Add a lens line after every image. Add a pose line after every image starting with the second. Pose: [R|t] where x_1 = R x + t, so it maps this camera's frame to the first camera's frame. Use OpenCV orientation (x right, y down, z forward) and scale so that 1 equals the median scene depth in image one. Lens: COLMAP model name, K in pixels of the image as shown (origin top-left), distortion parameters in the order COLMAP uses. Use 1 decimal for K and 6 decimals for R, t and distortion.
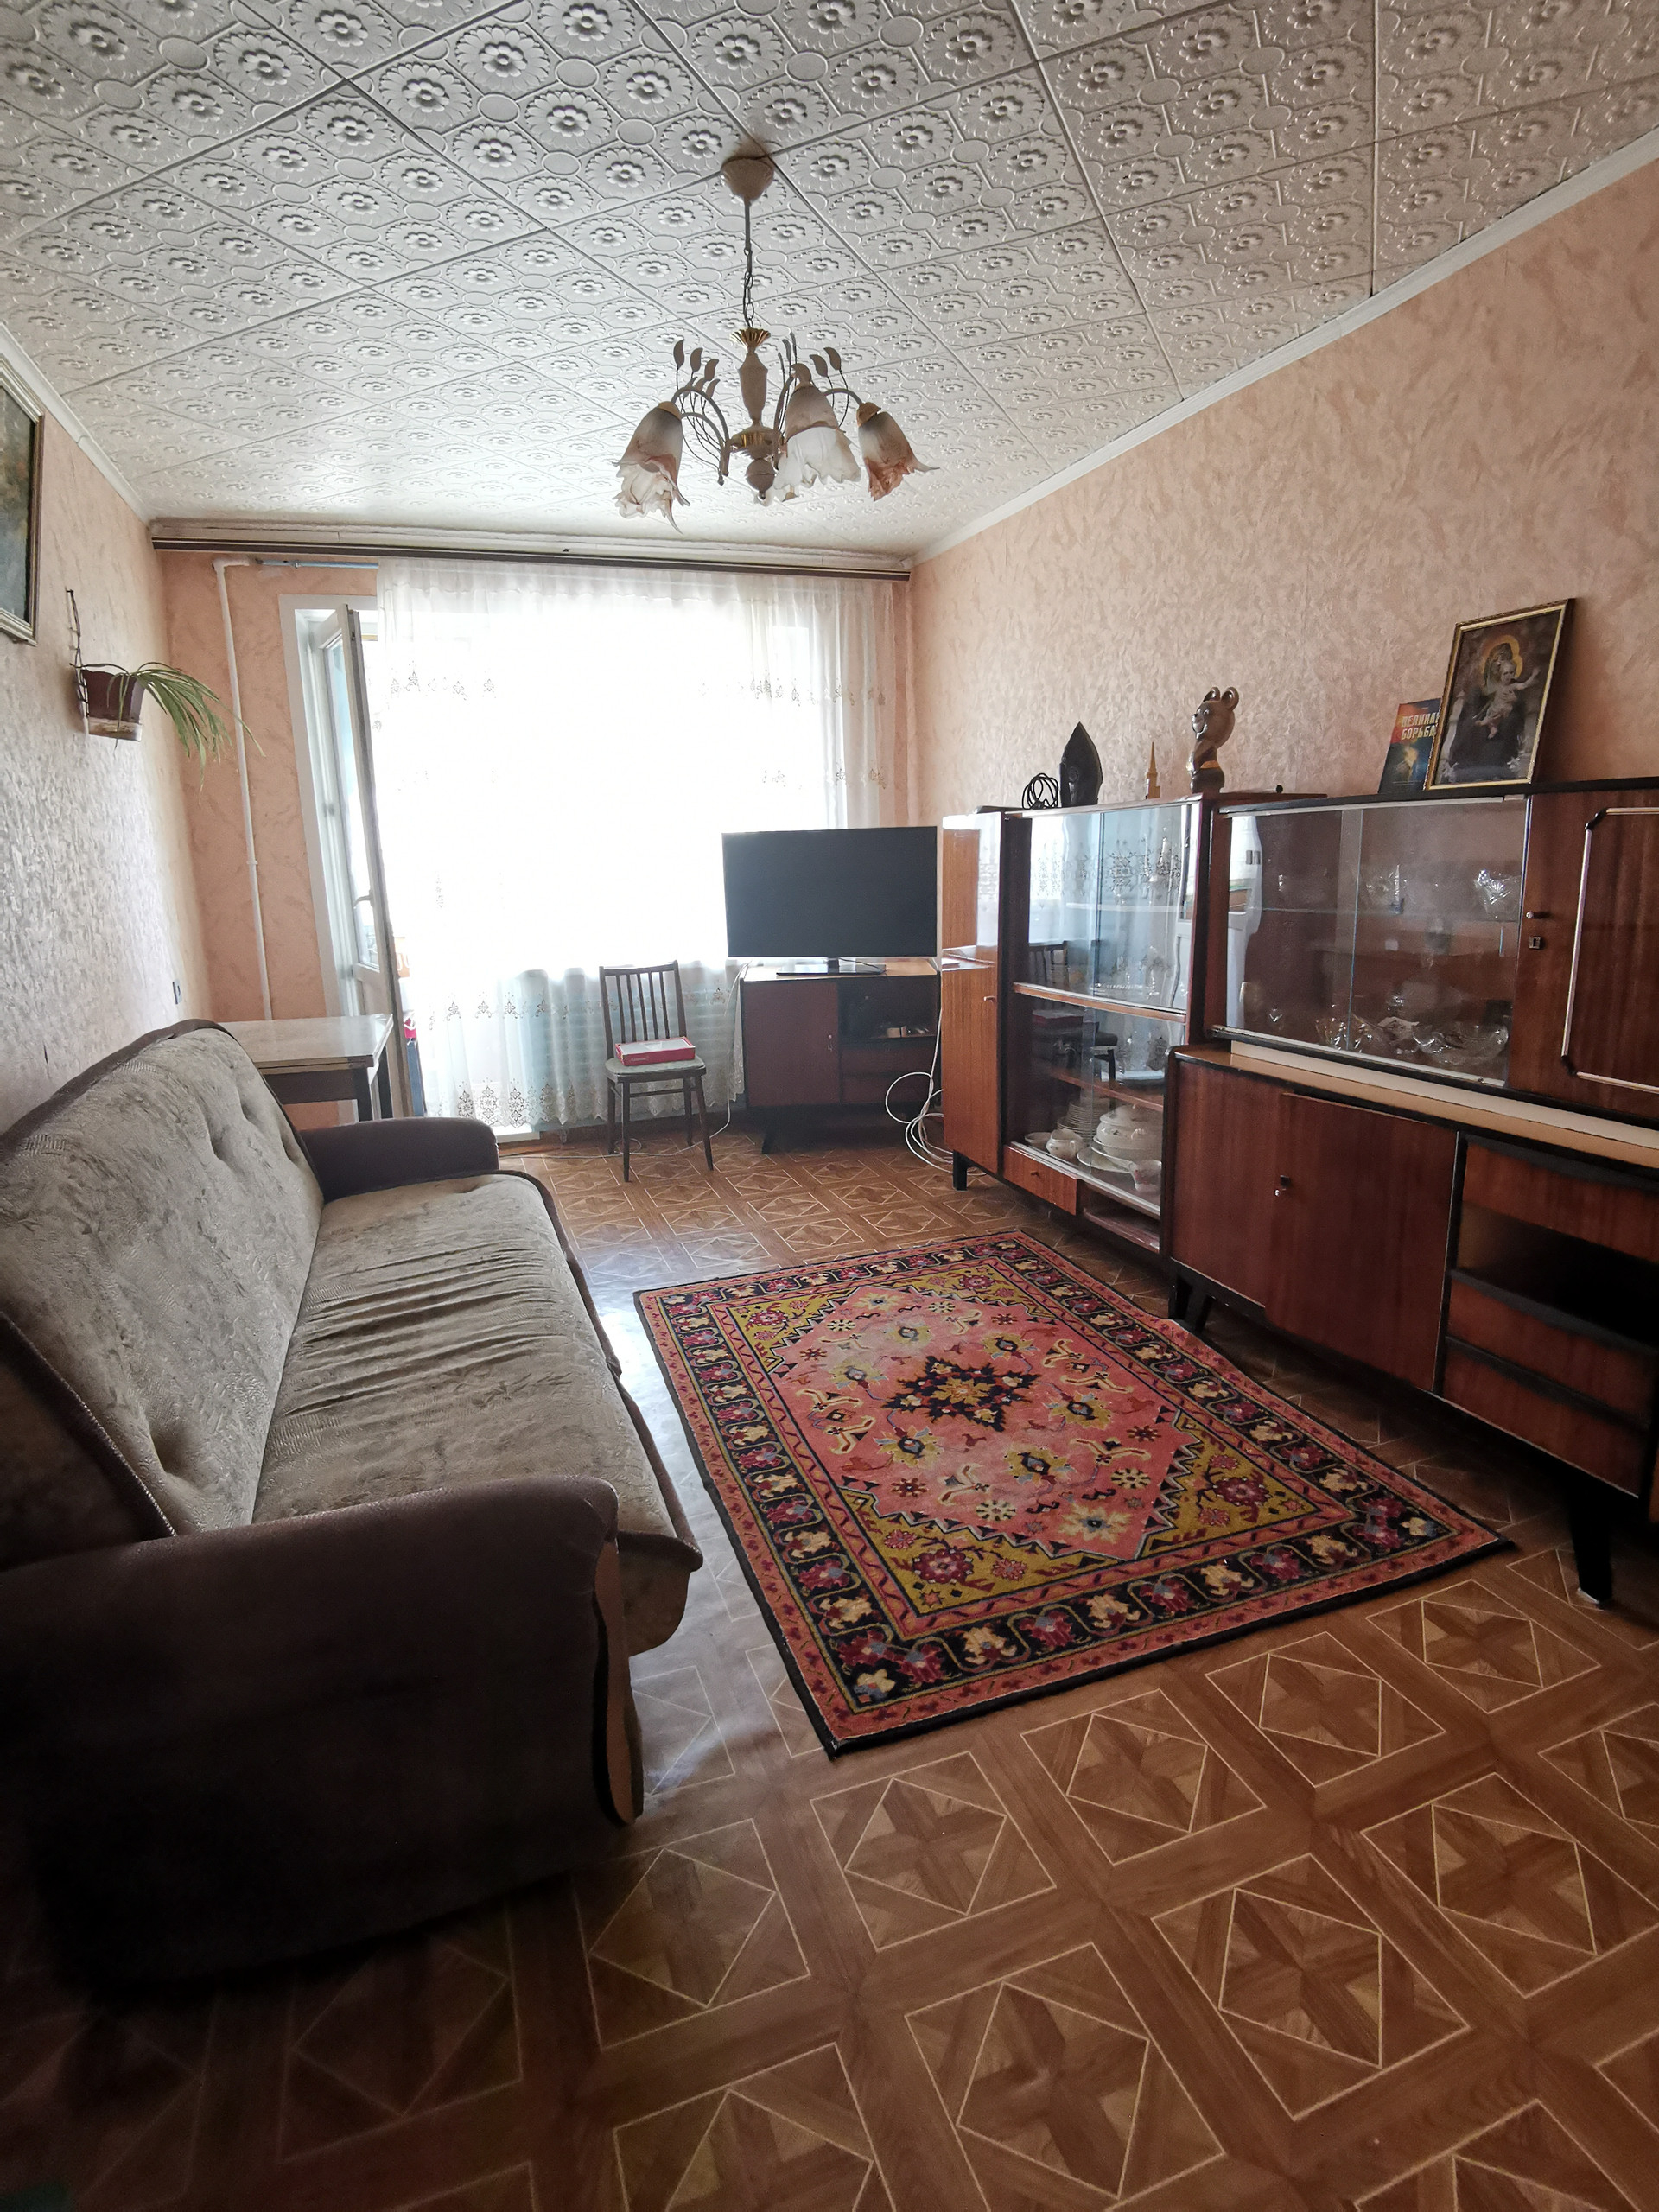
lens RADIAL K [[1101.5, 0, 837.0], [0, 1101.5, 1110.1], [0, 0, 1]] dist [-0.026557, 0.000021]
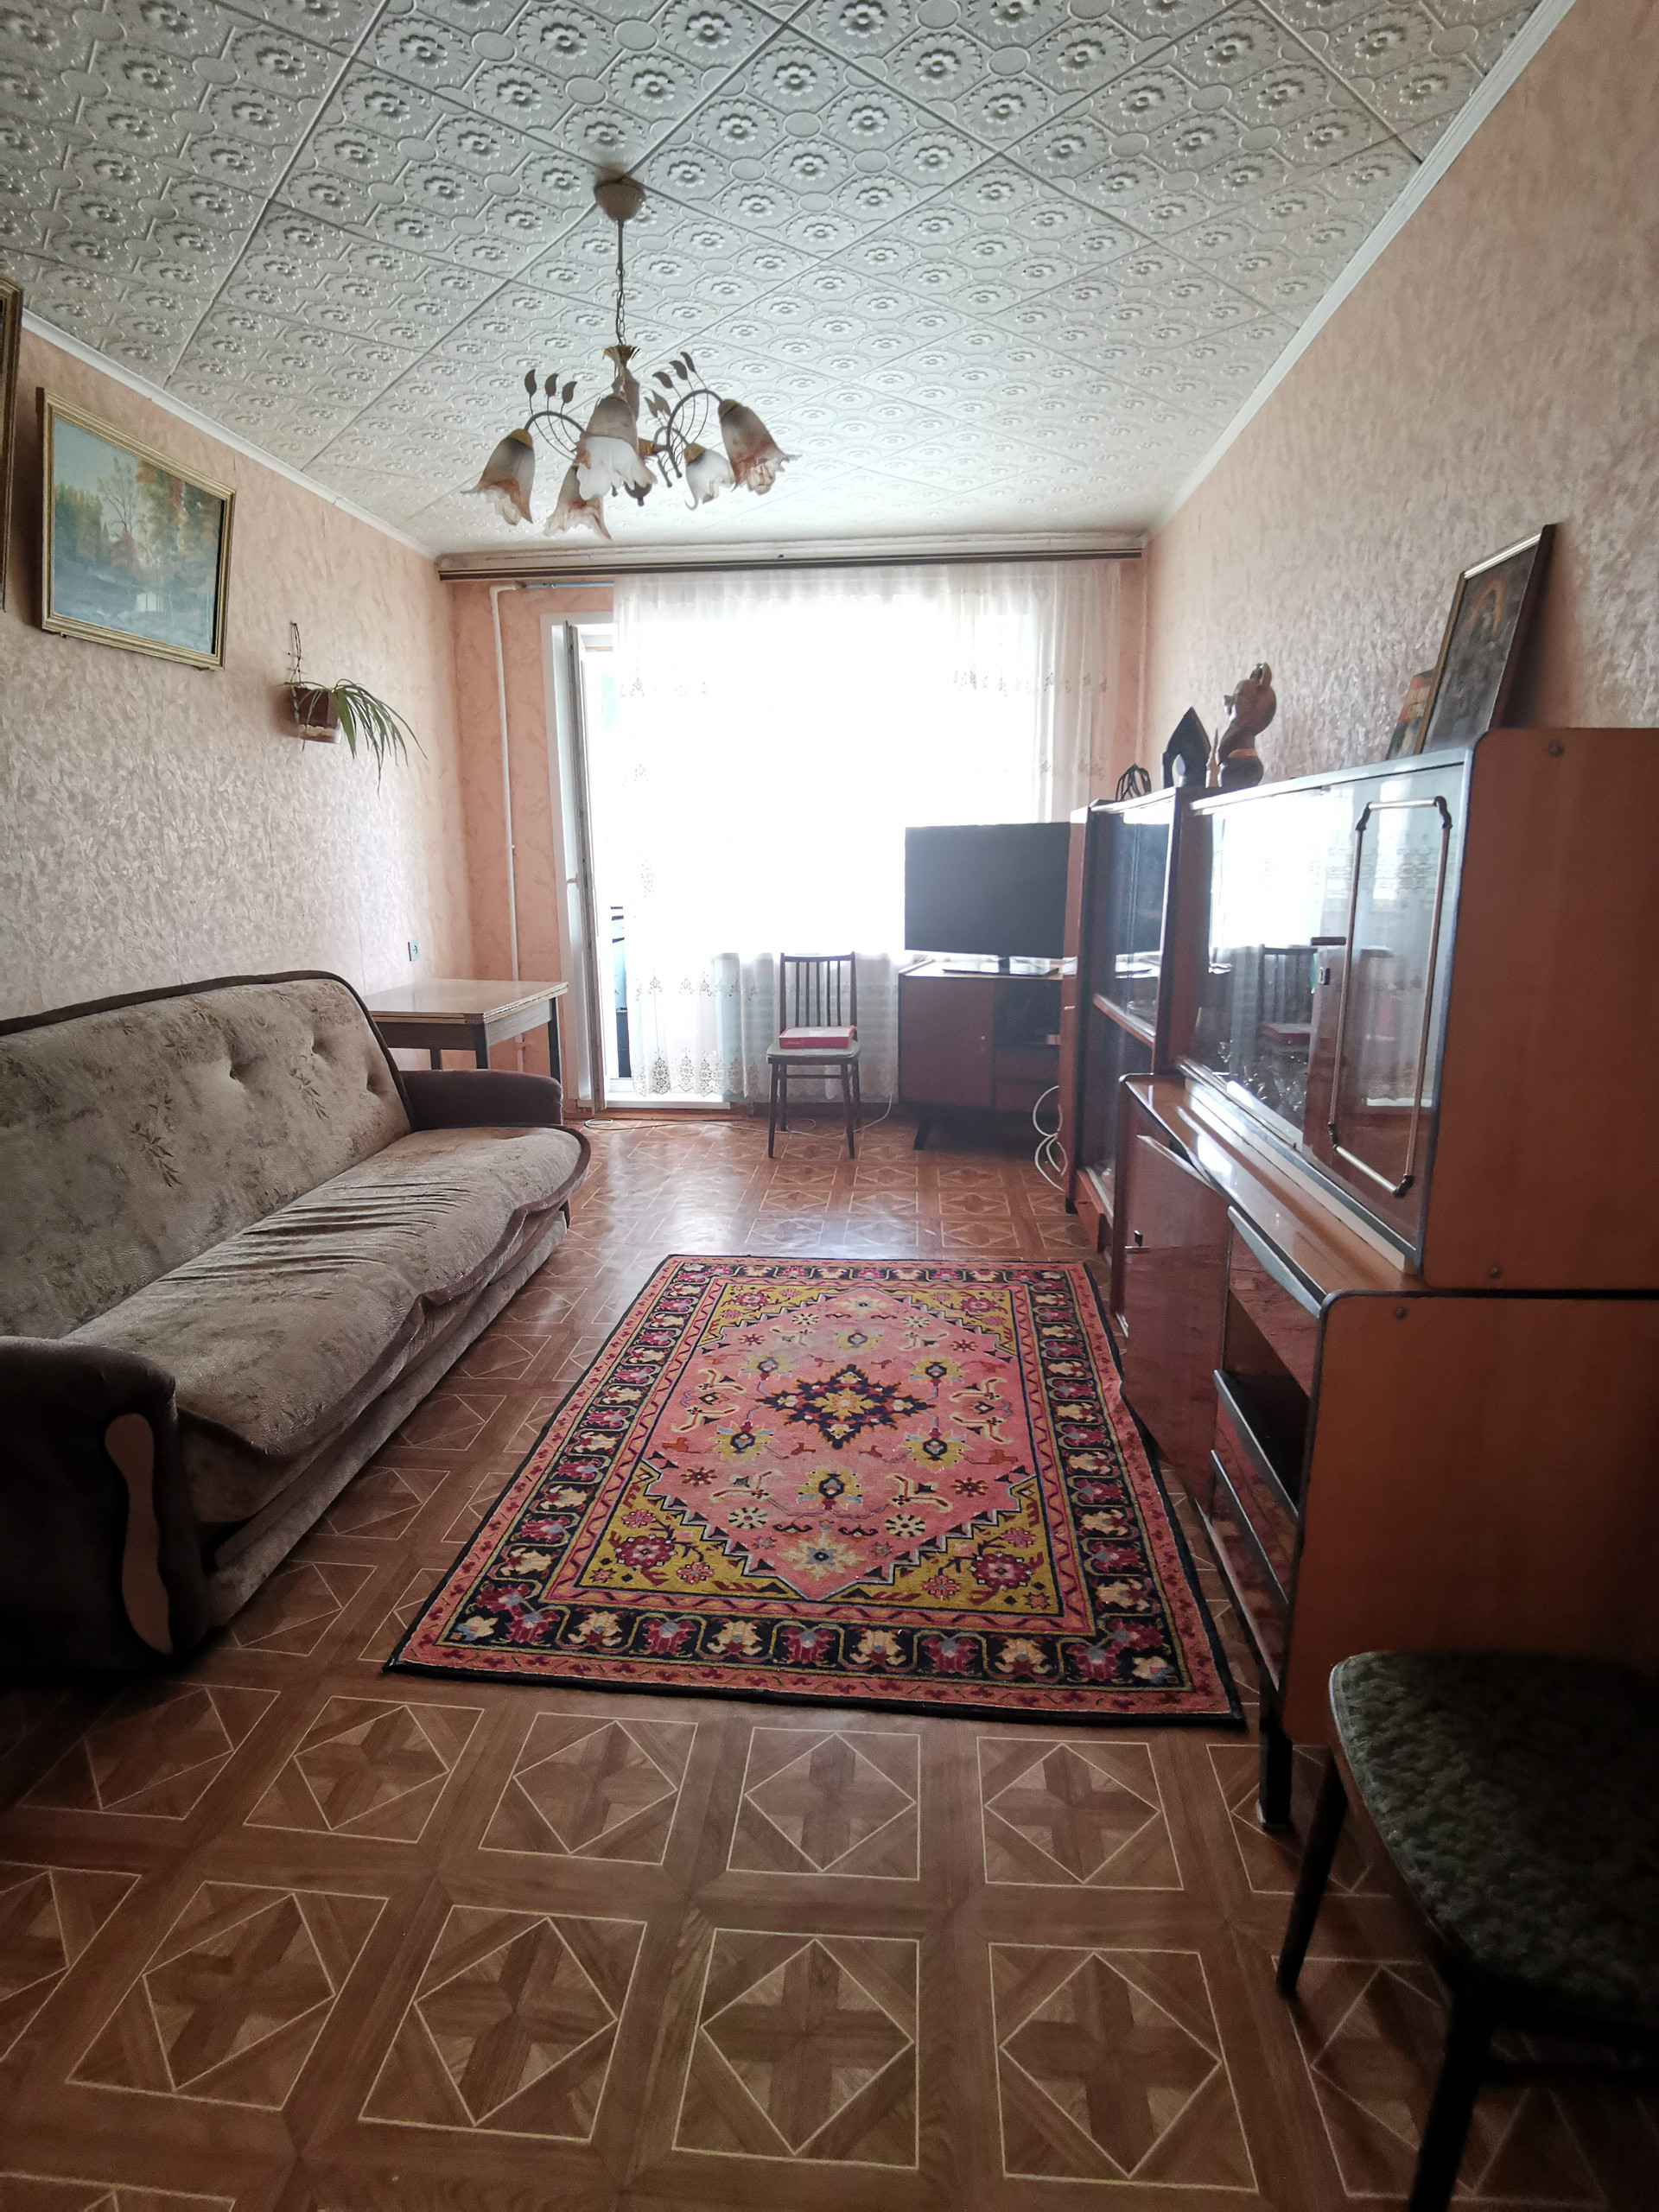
lens RADIAL K [[1101.5, 0, 837.0], [0, 1101.5, 1110.1], [0, 0, 1]] dist [-0.026557, 0.000021]
pose [[0.911795, 0.115551, -0.394053, 0.446298], [-0.113316, 0.993135, 0.029023, -0.028510], [0.394701, 0.018190, 0.918629, 0.096219]]
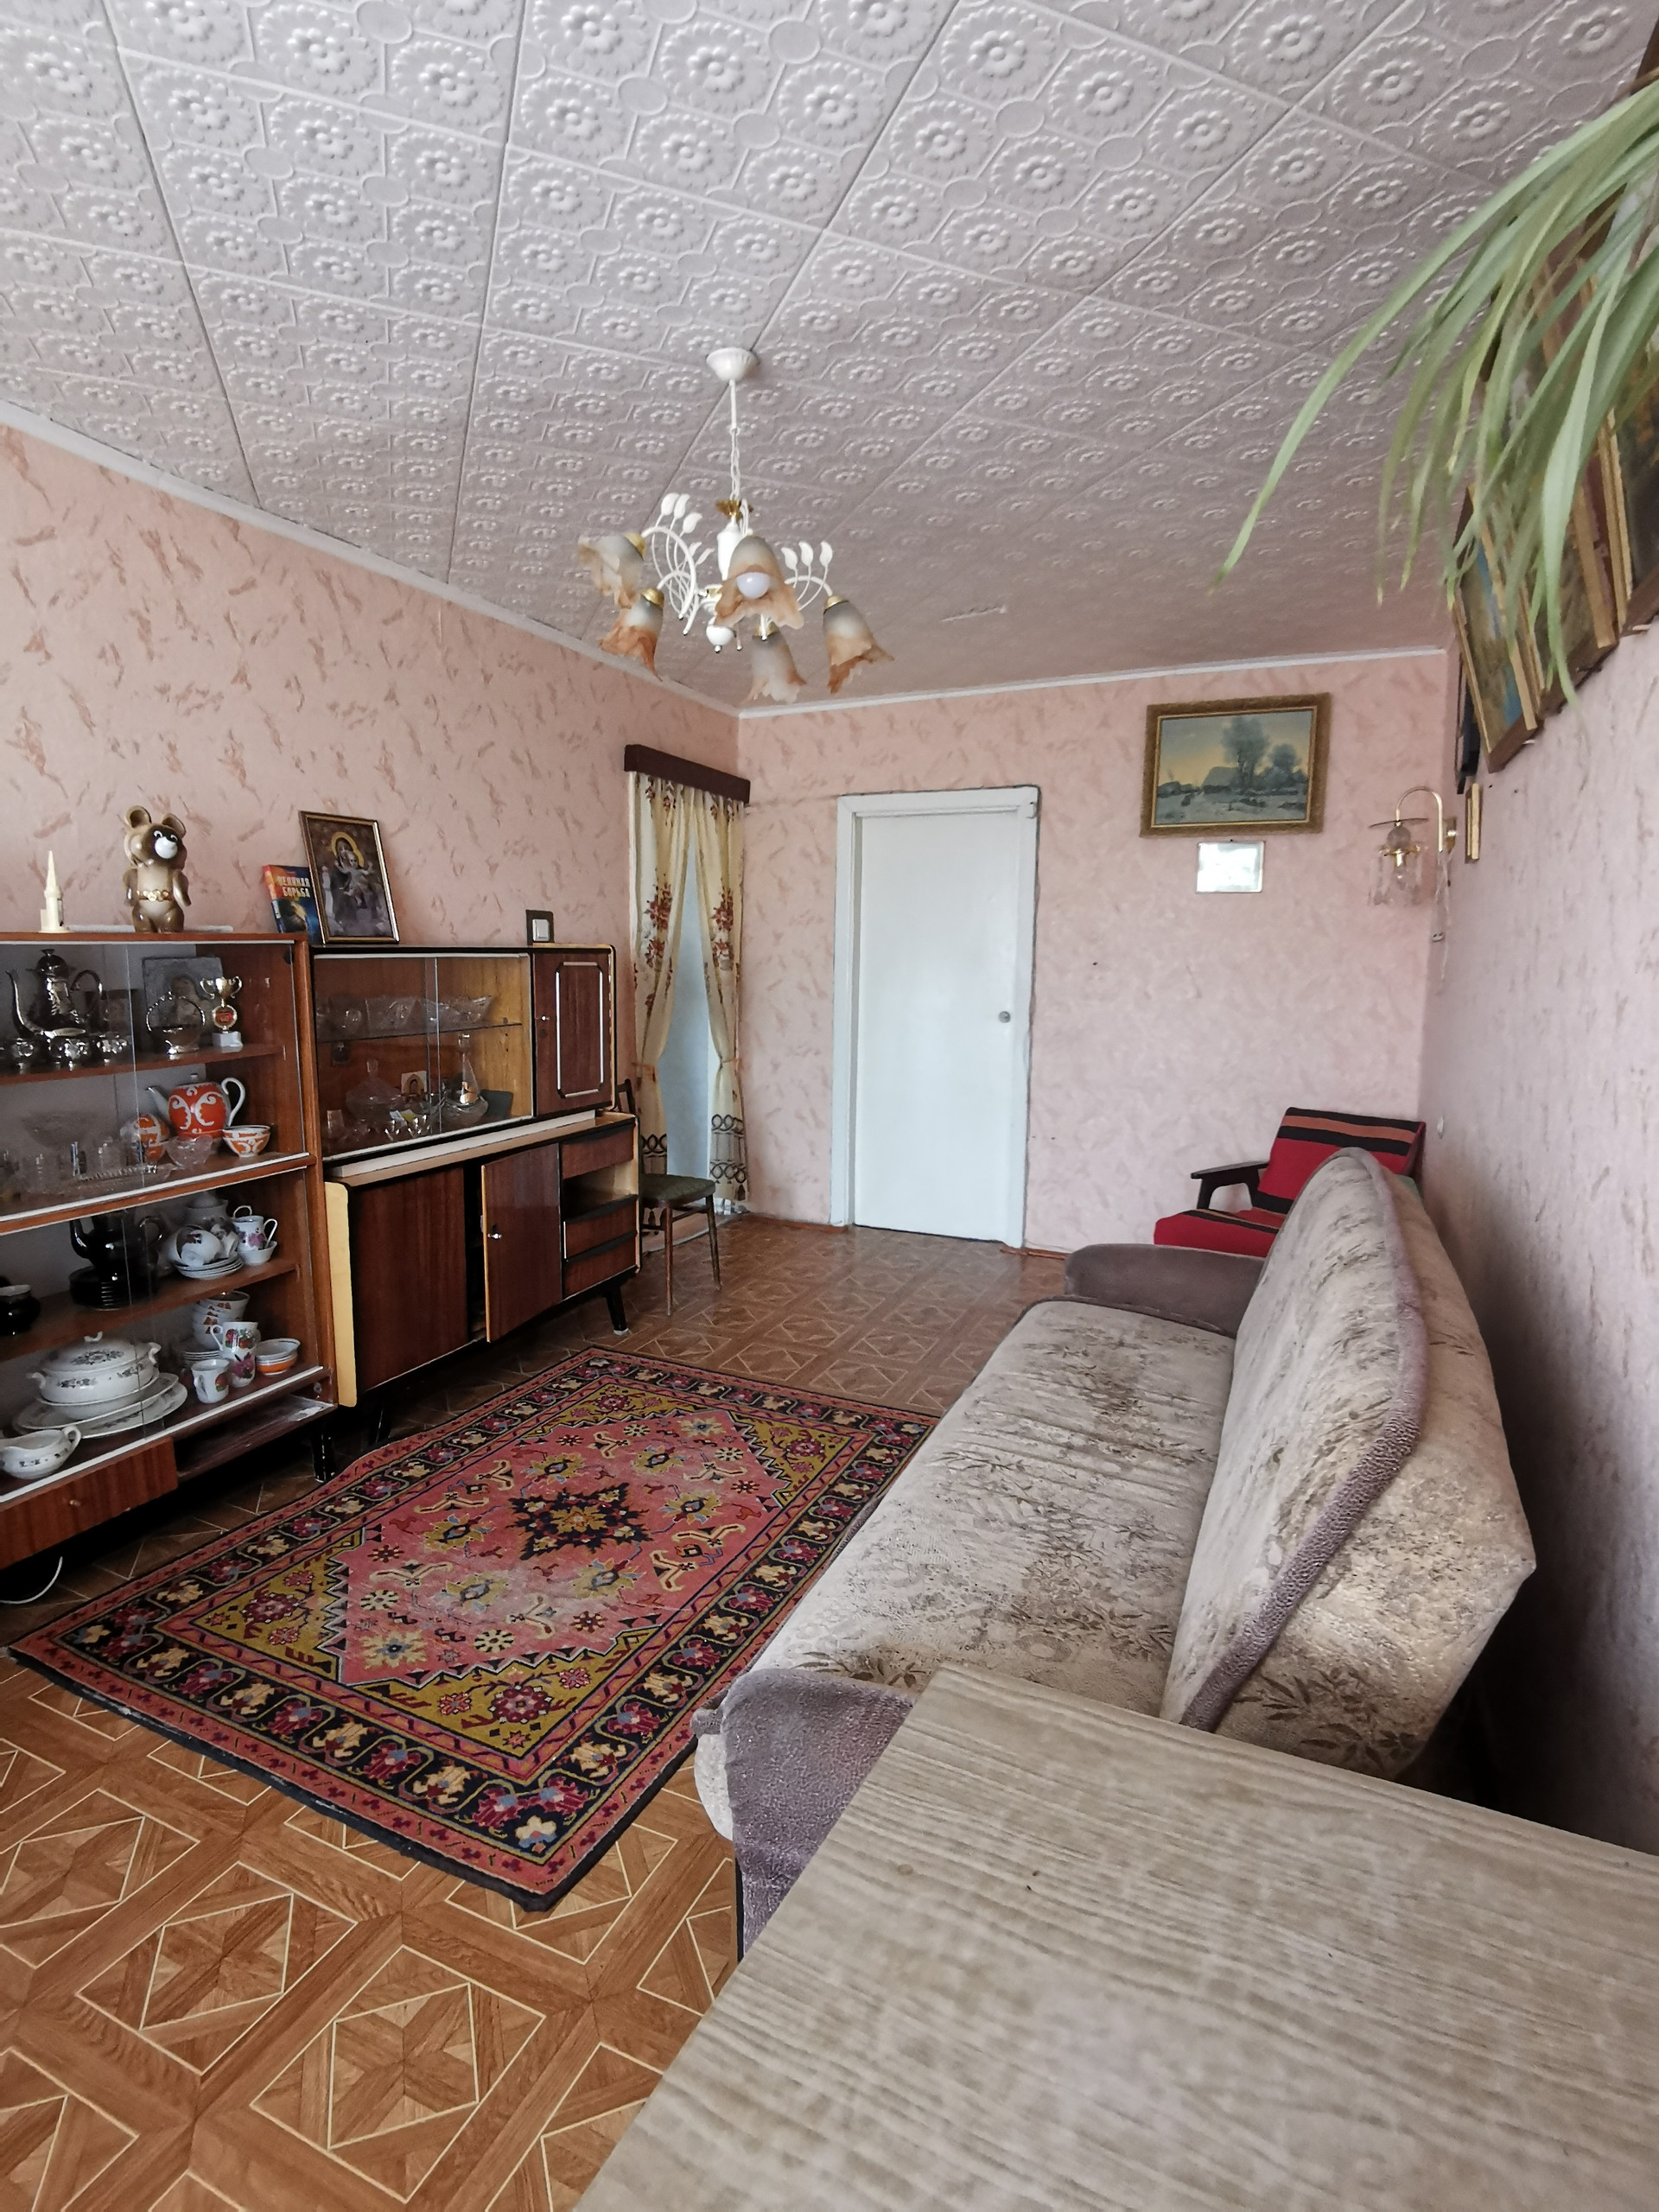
lens RADIAL K [[1104.0, 0, 830.0], [0, 1104.0, 1094.8], [0, 0, 1]] dist [-0.011970, -0.033064]
pose [[-0.724265, -0.073669, 0.685575, -0.685448], [0.160435, 0.948983, 0.271463, -0.333742], [-0.670597, 0.306601, -0.675496, 1.358088]]
